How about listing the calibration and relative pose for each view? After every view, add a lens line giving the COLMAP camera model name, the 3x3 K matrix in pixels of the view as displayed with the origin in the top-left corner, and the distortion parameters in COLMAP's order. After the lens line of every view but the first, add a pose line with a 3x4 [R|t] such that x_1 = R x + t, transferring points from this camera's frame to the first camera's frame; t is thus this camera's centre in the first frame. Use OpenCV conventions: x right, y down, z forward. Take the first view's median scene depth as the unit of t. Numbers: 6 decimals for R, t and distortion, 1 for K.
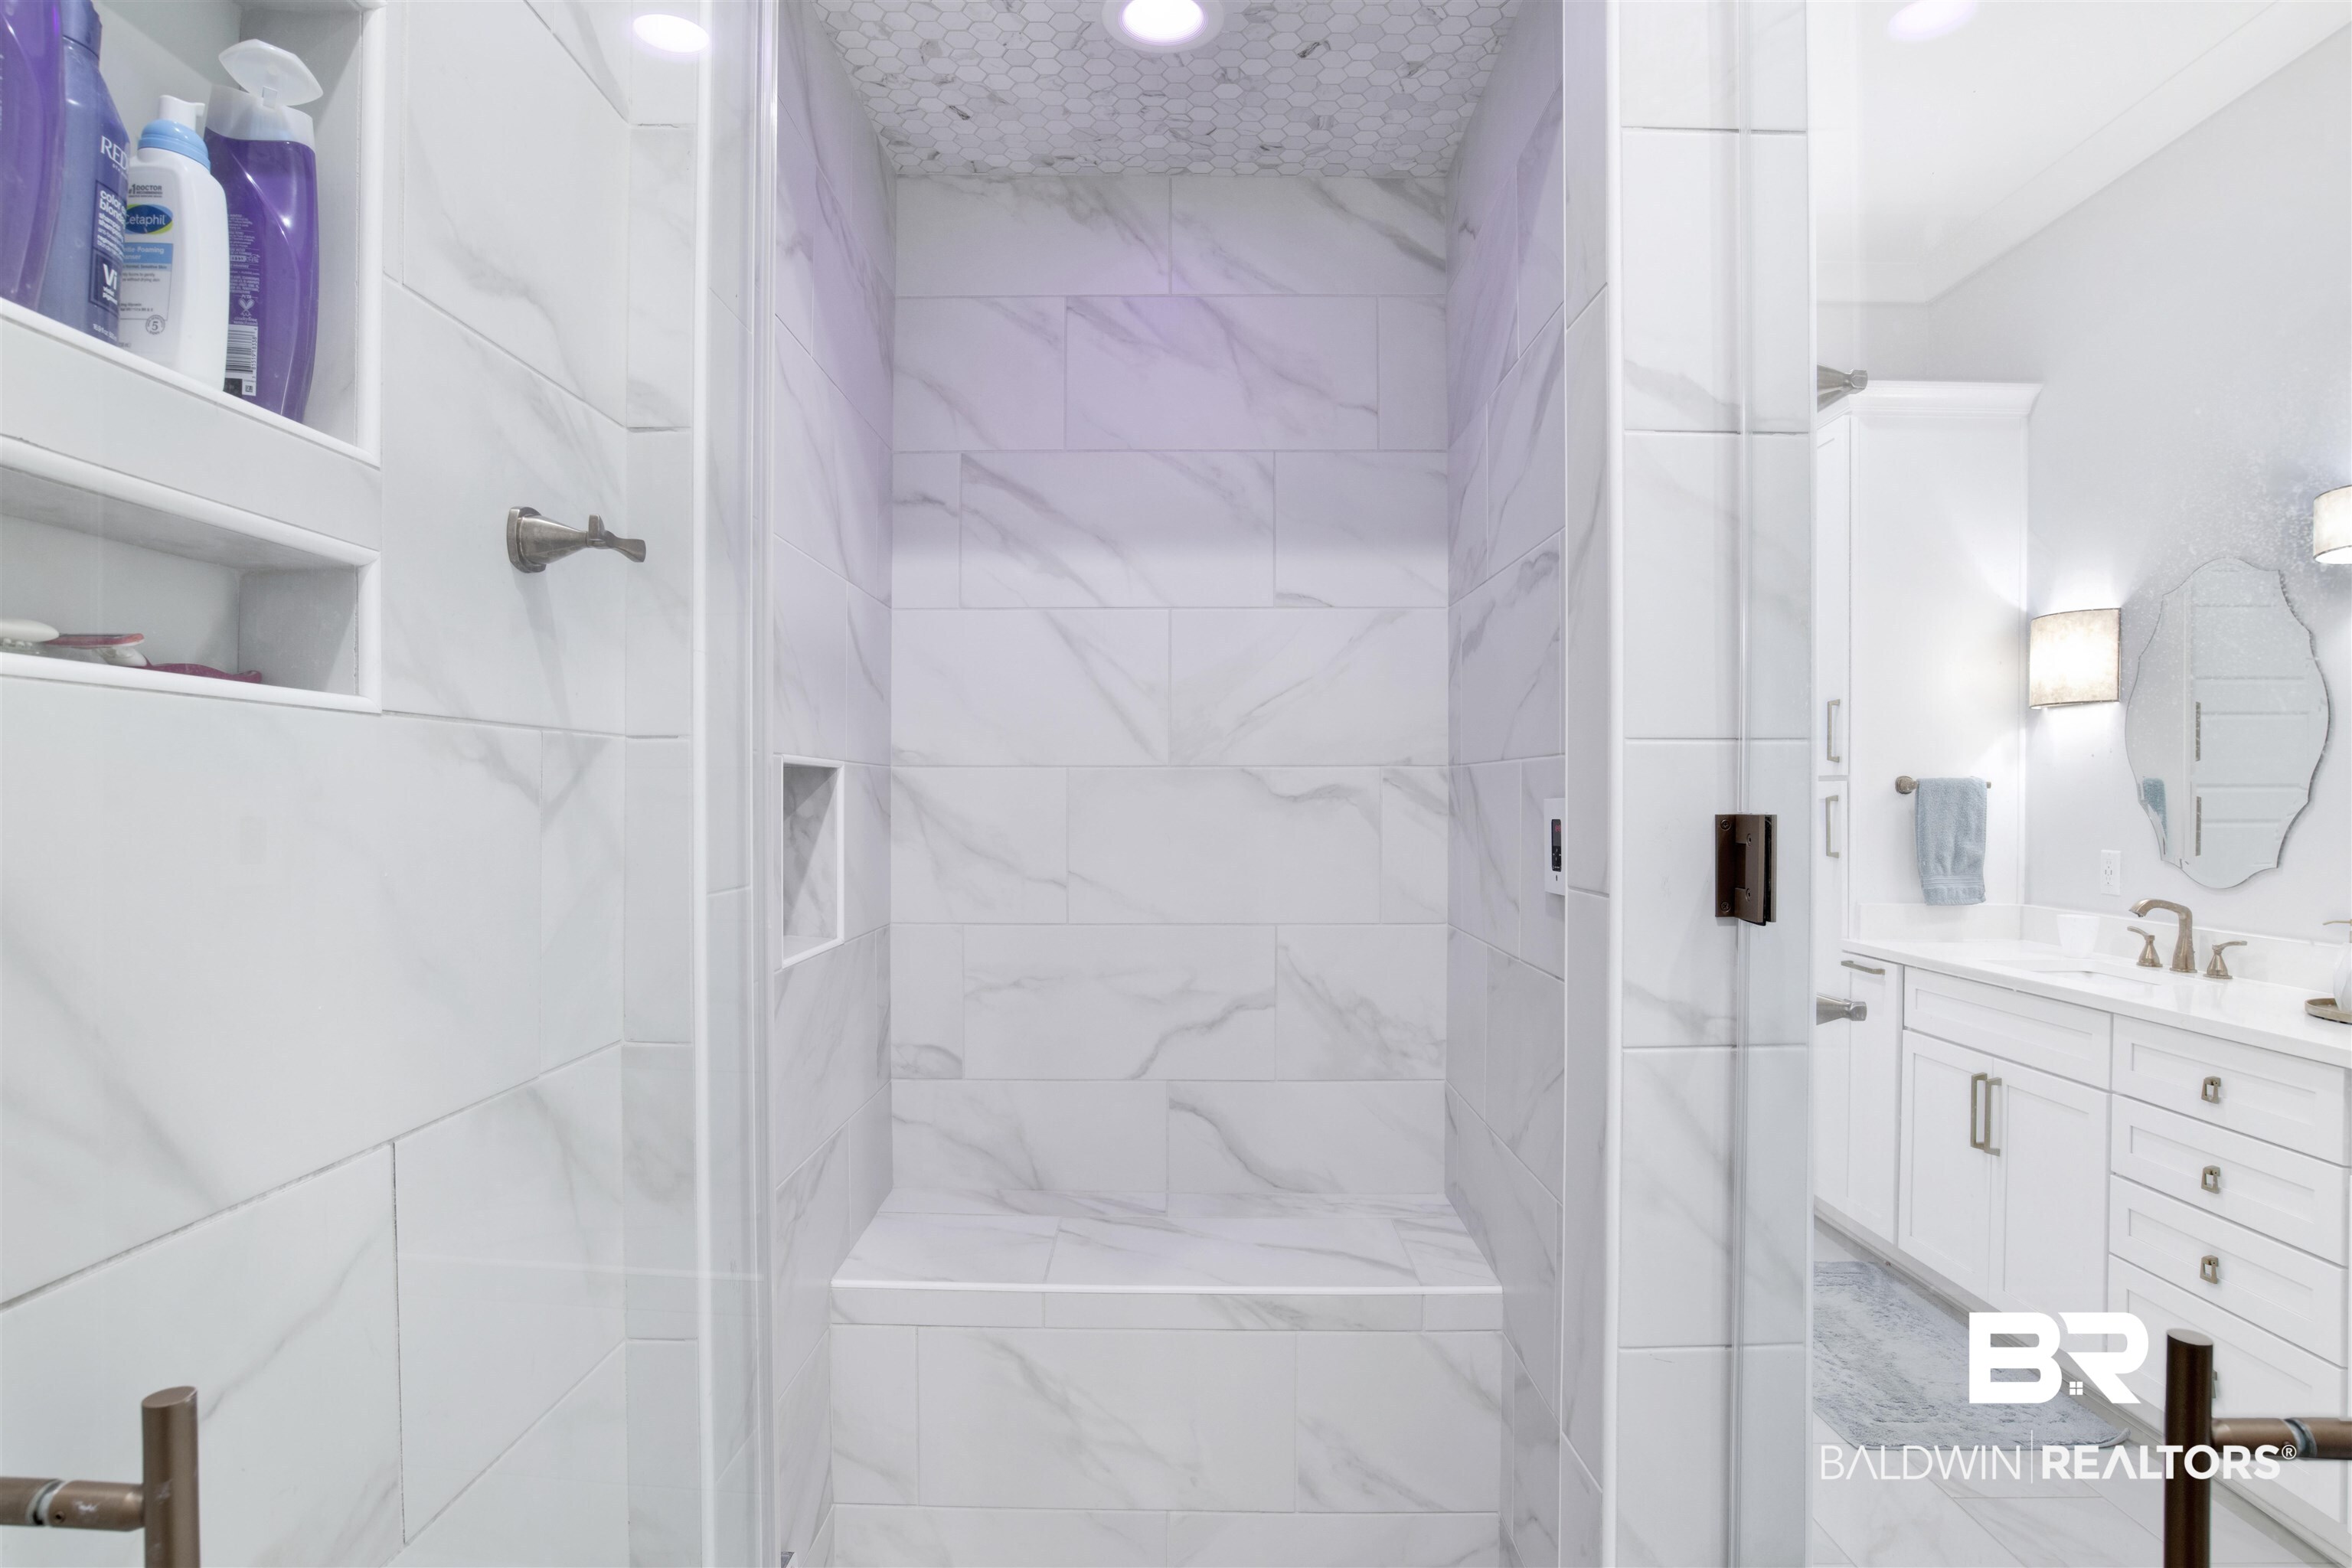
lens RADIAL K [[1262.3, 0, 1227.4], [0, 1262.3, 833.5], [0, 0, 1]] dist [-0.042608, 0.006621]
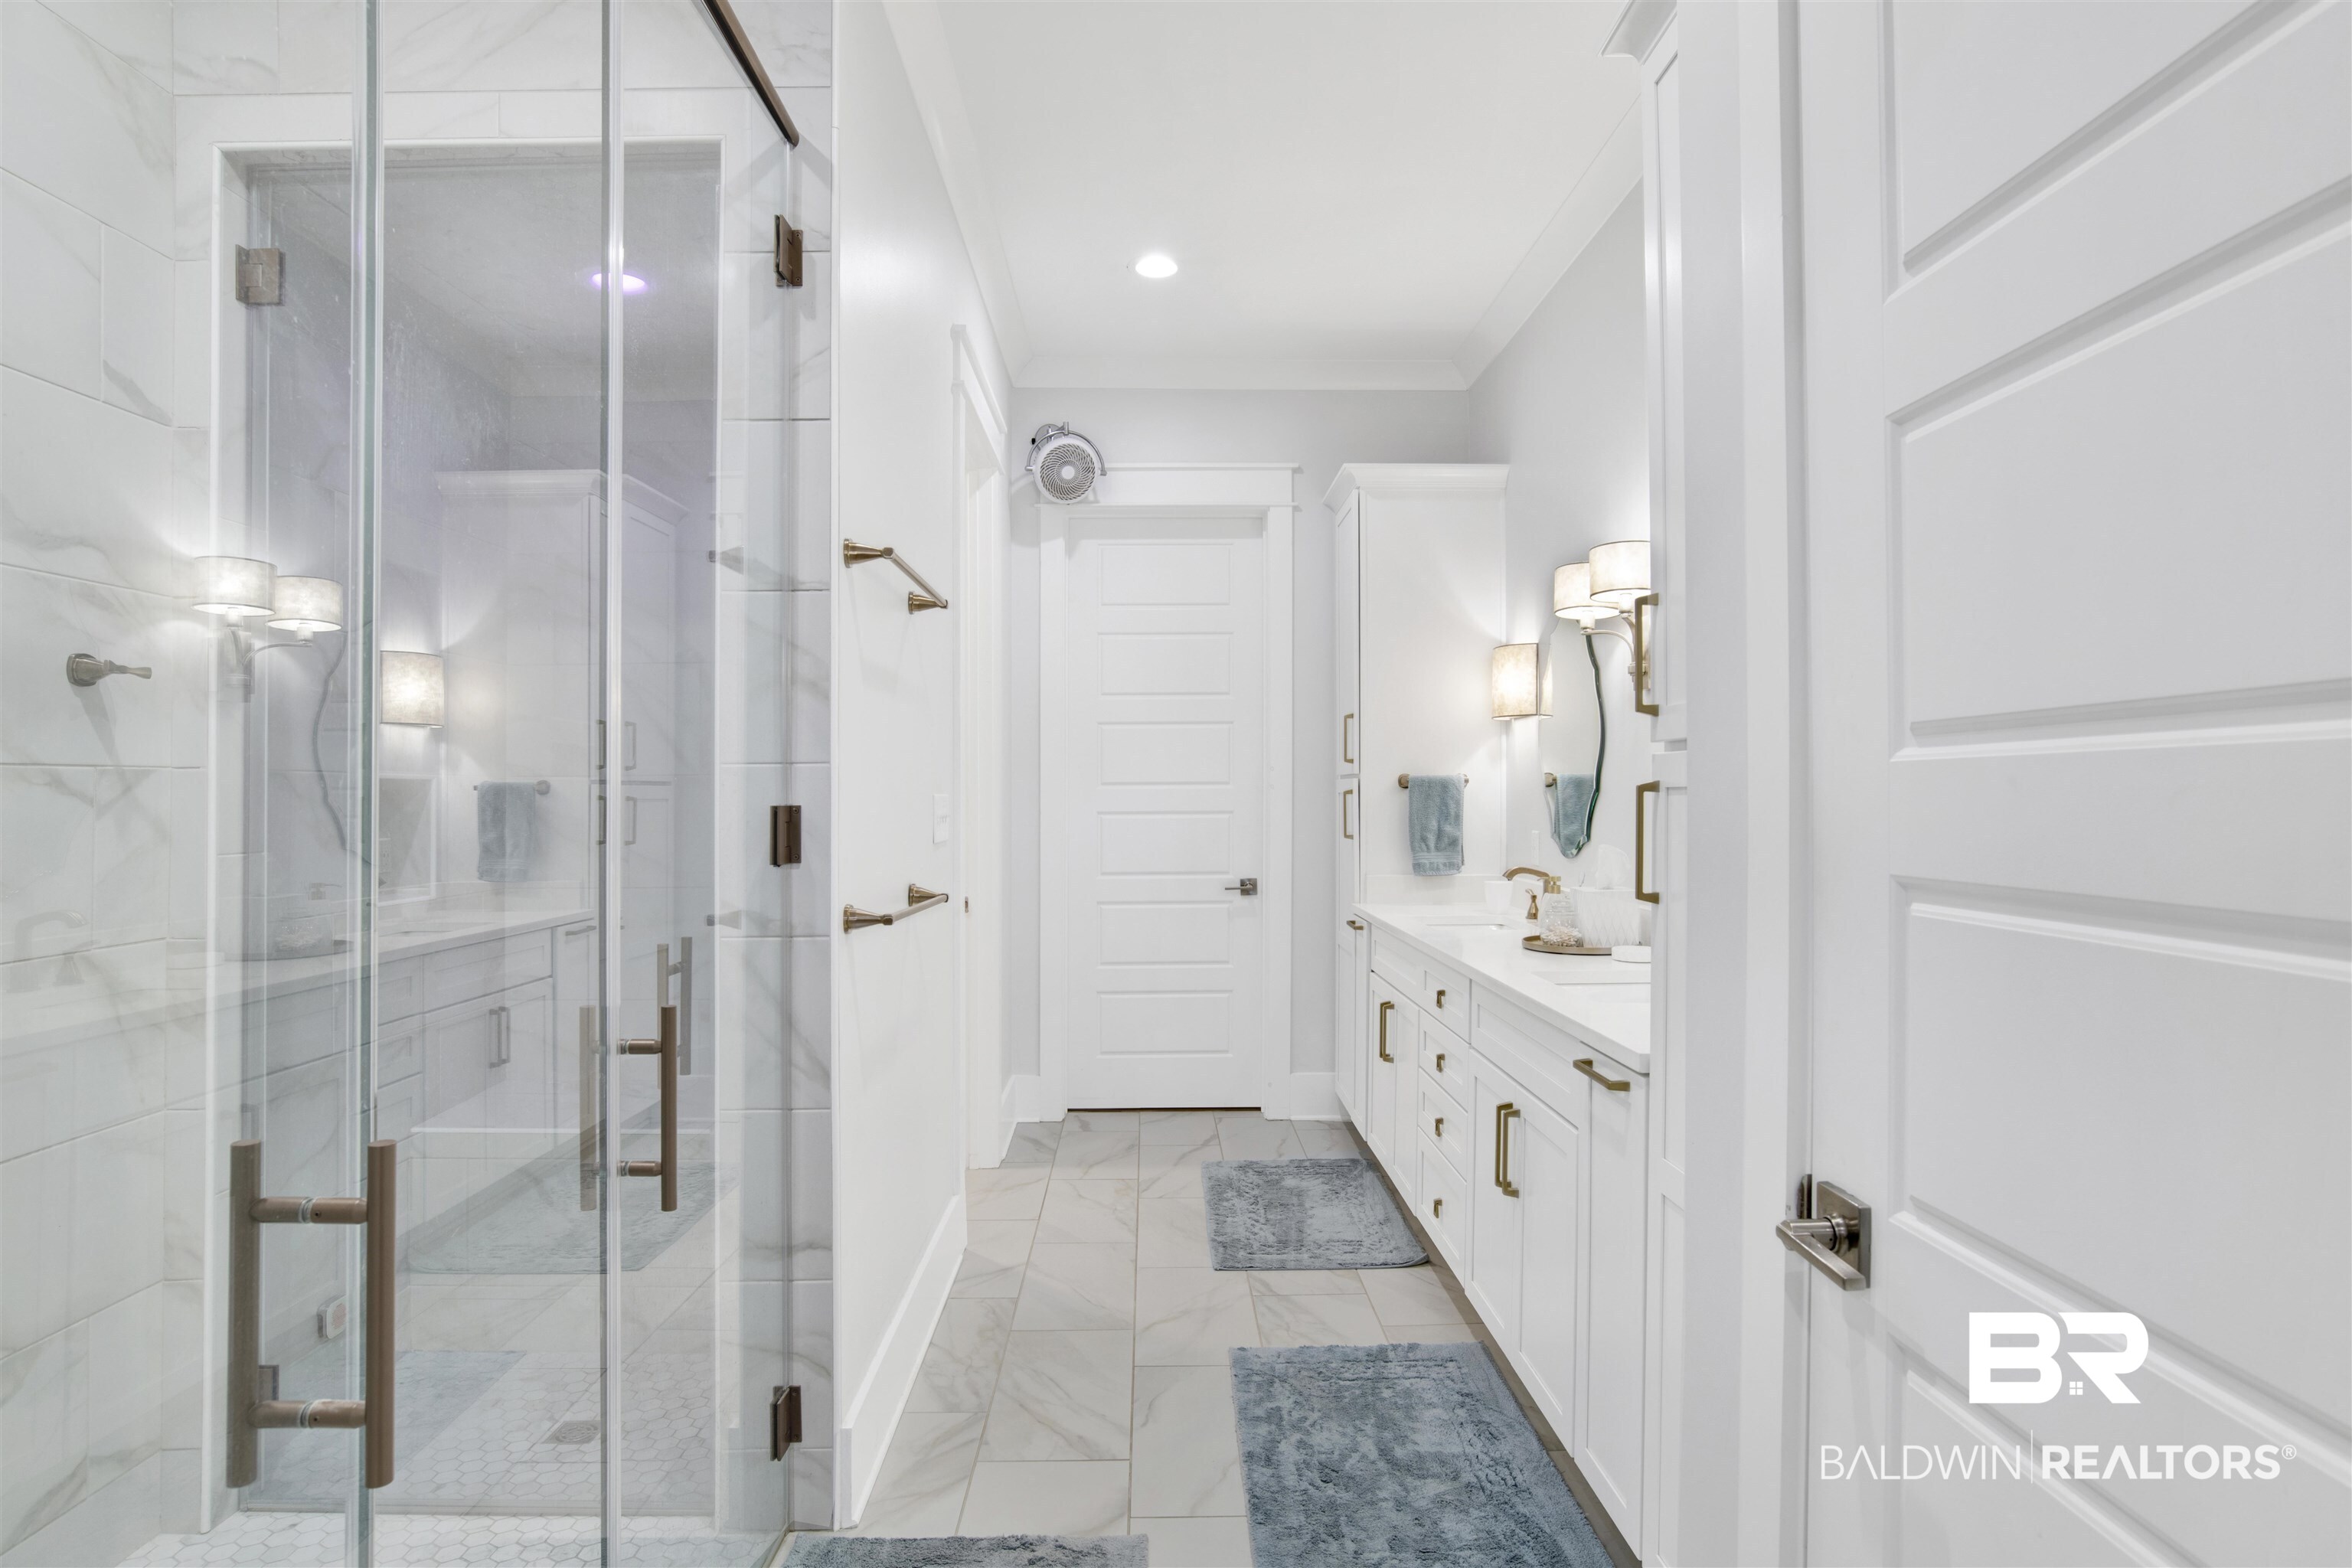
lens RADIAL K [[1262.3, 0, 1226.7], [0, 1262.3, 804.2], [0, 0, 1]] dist [-0.042608, 0.006621]
pose [[0.999721, -0.008128, 0.022186, 0.365909], [0.008543, 0.999789, -0.018704, 0.007595], [-0.022030, 0.018888, 0.999579, -0.291816]]
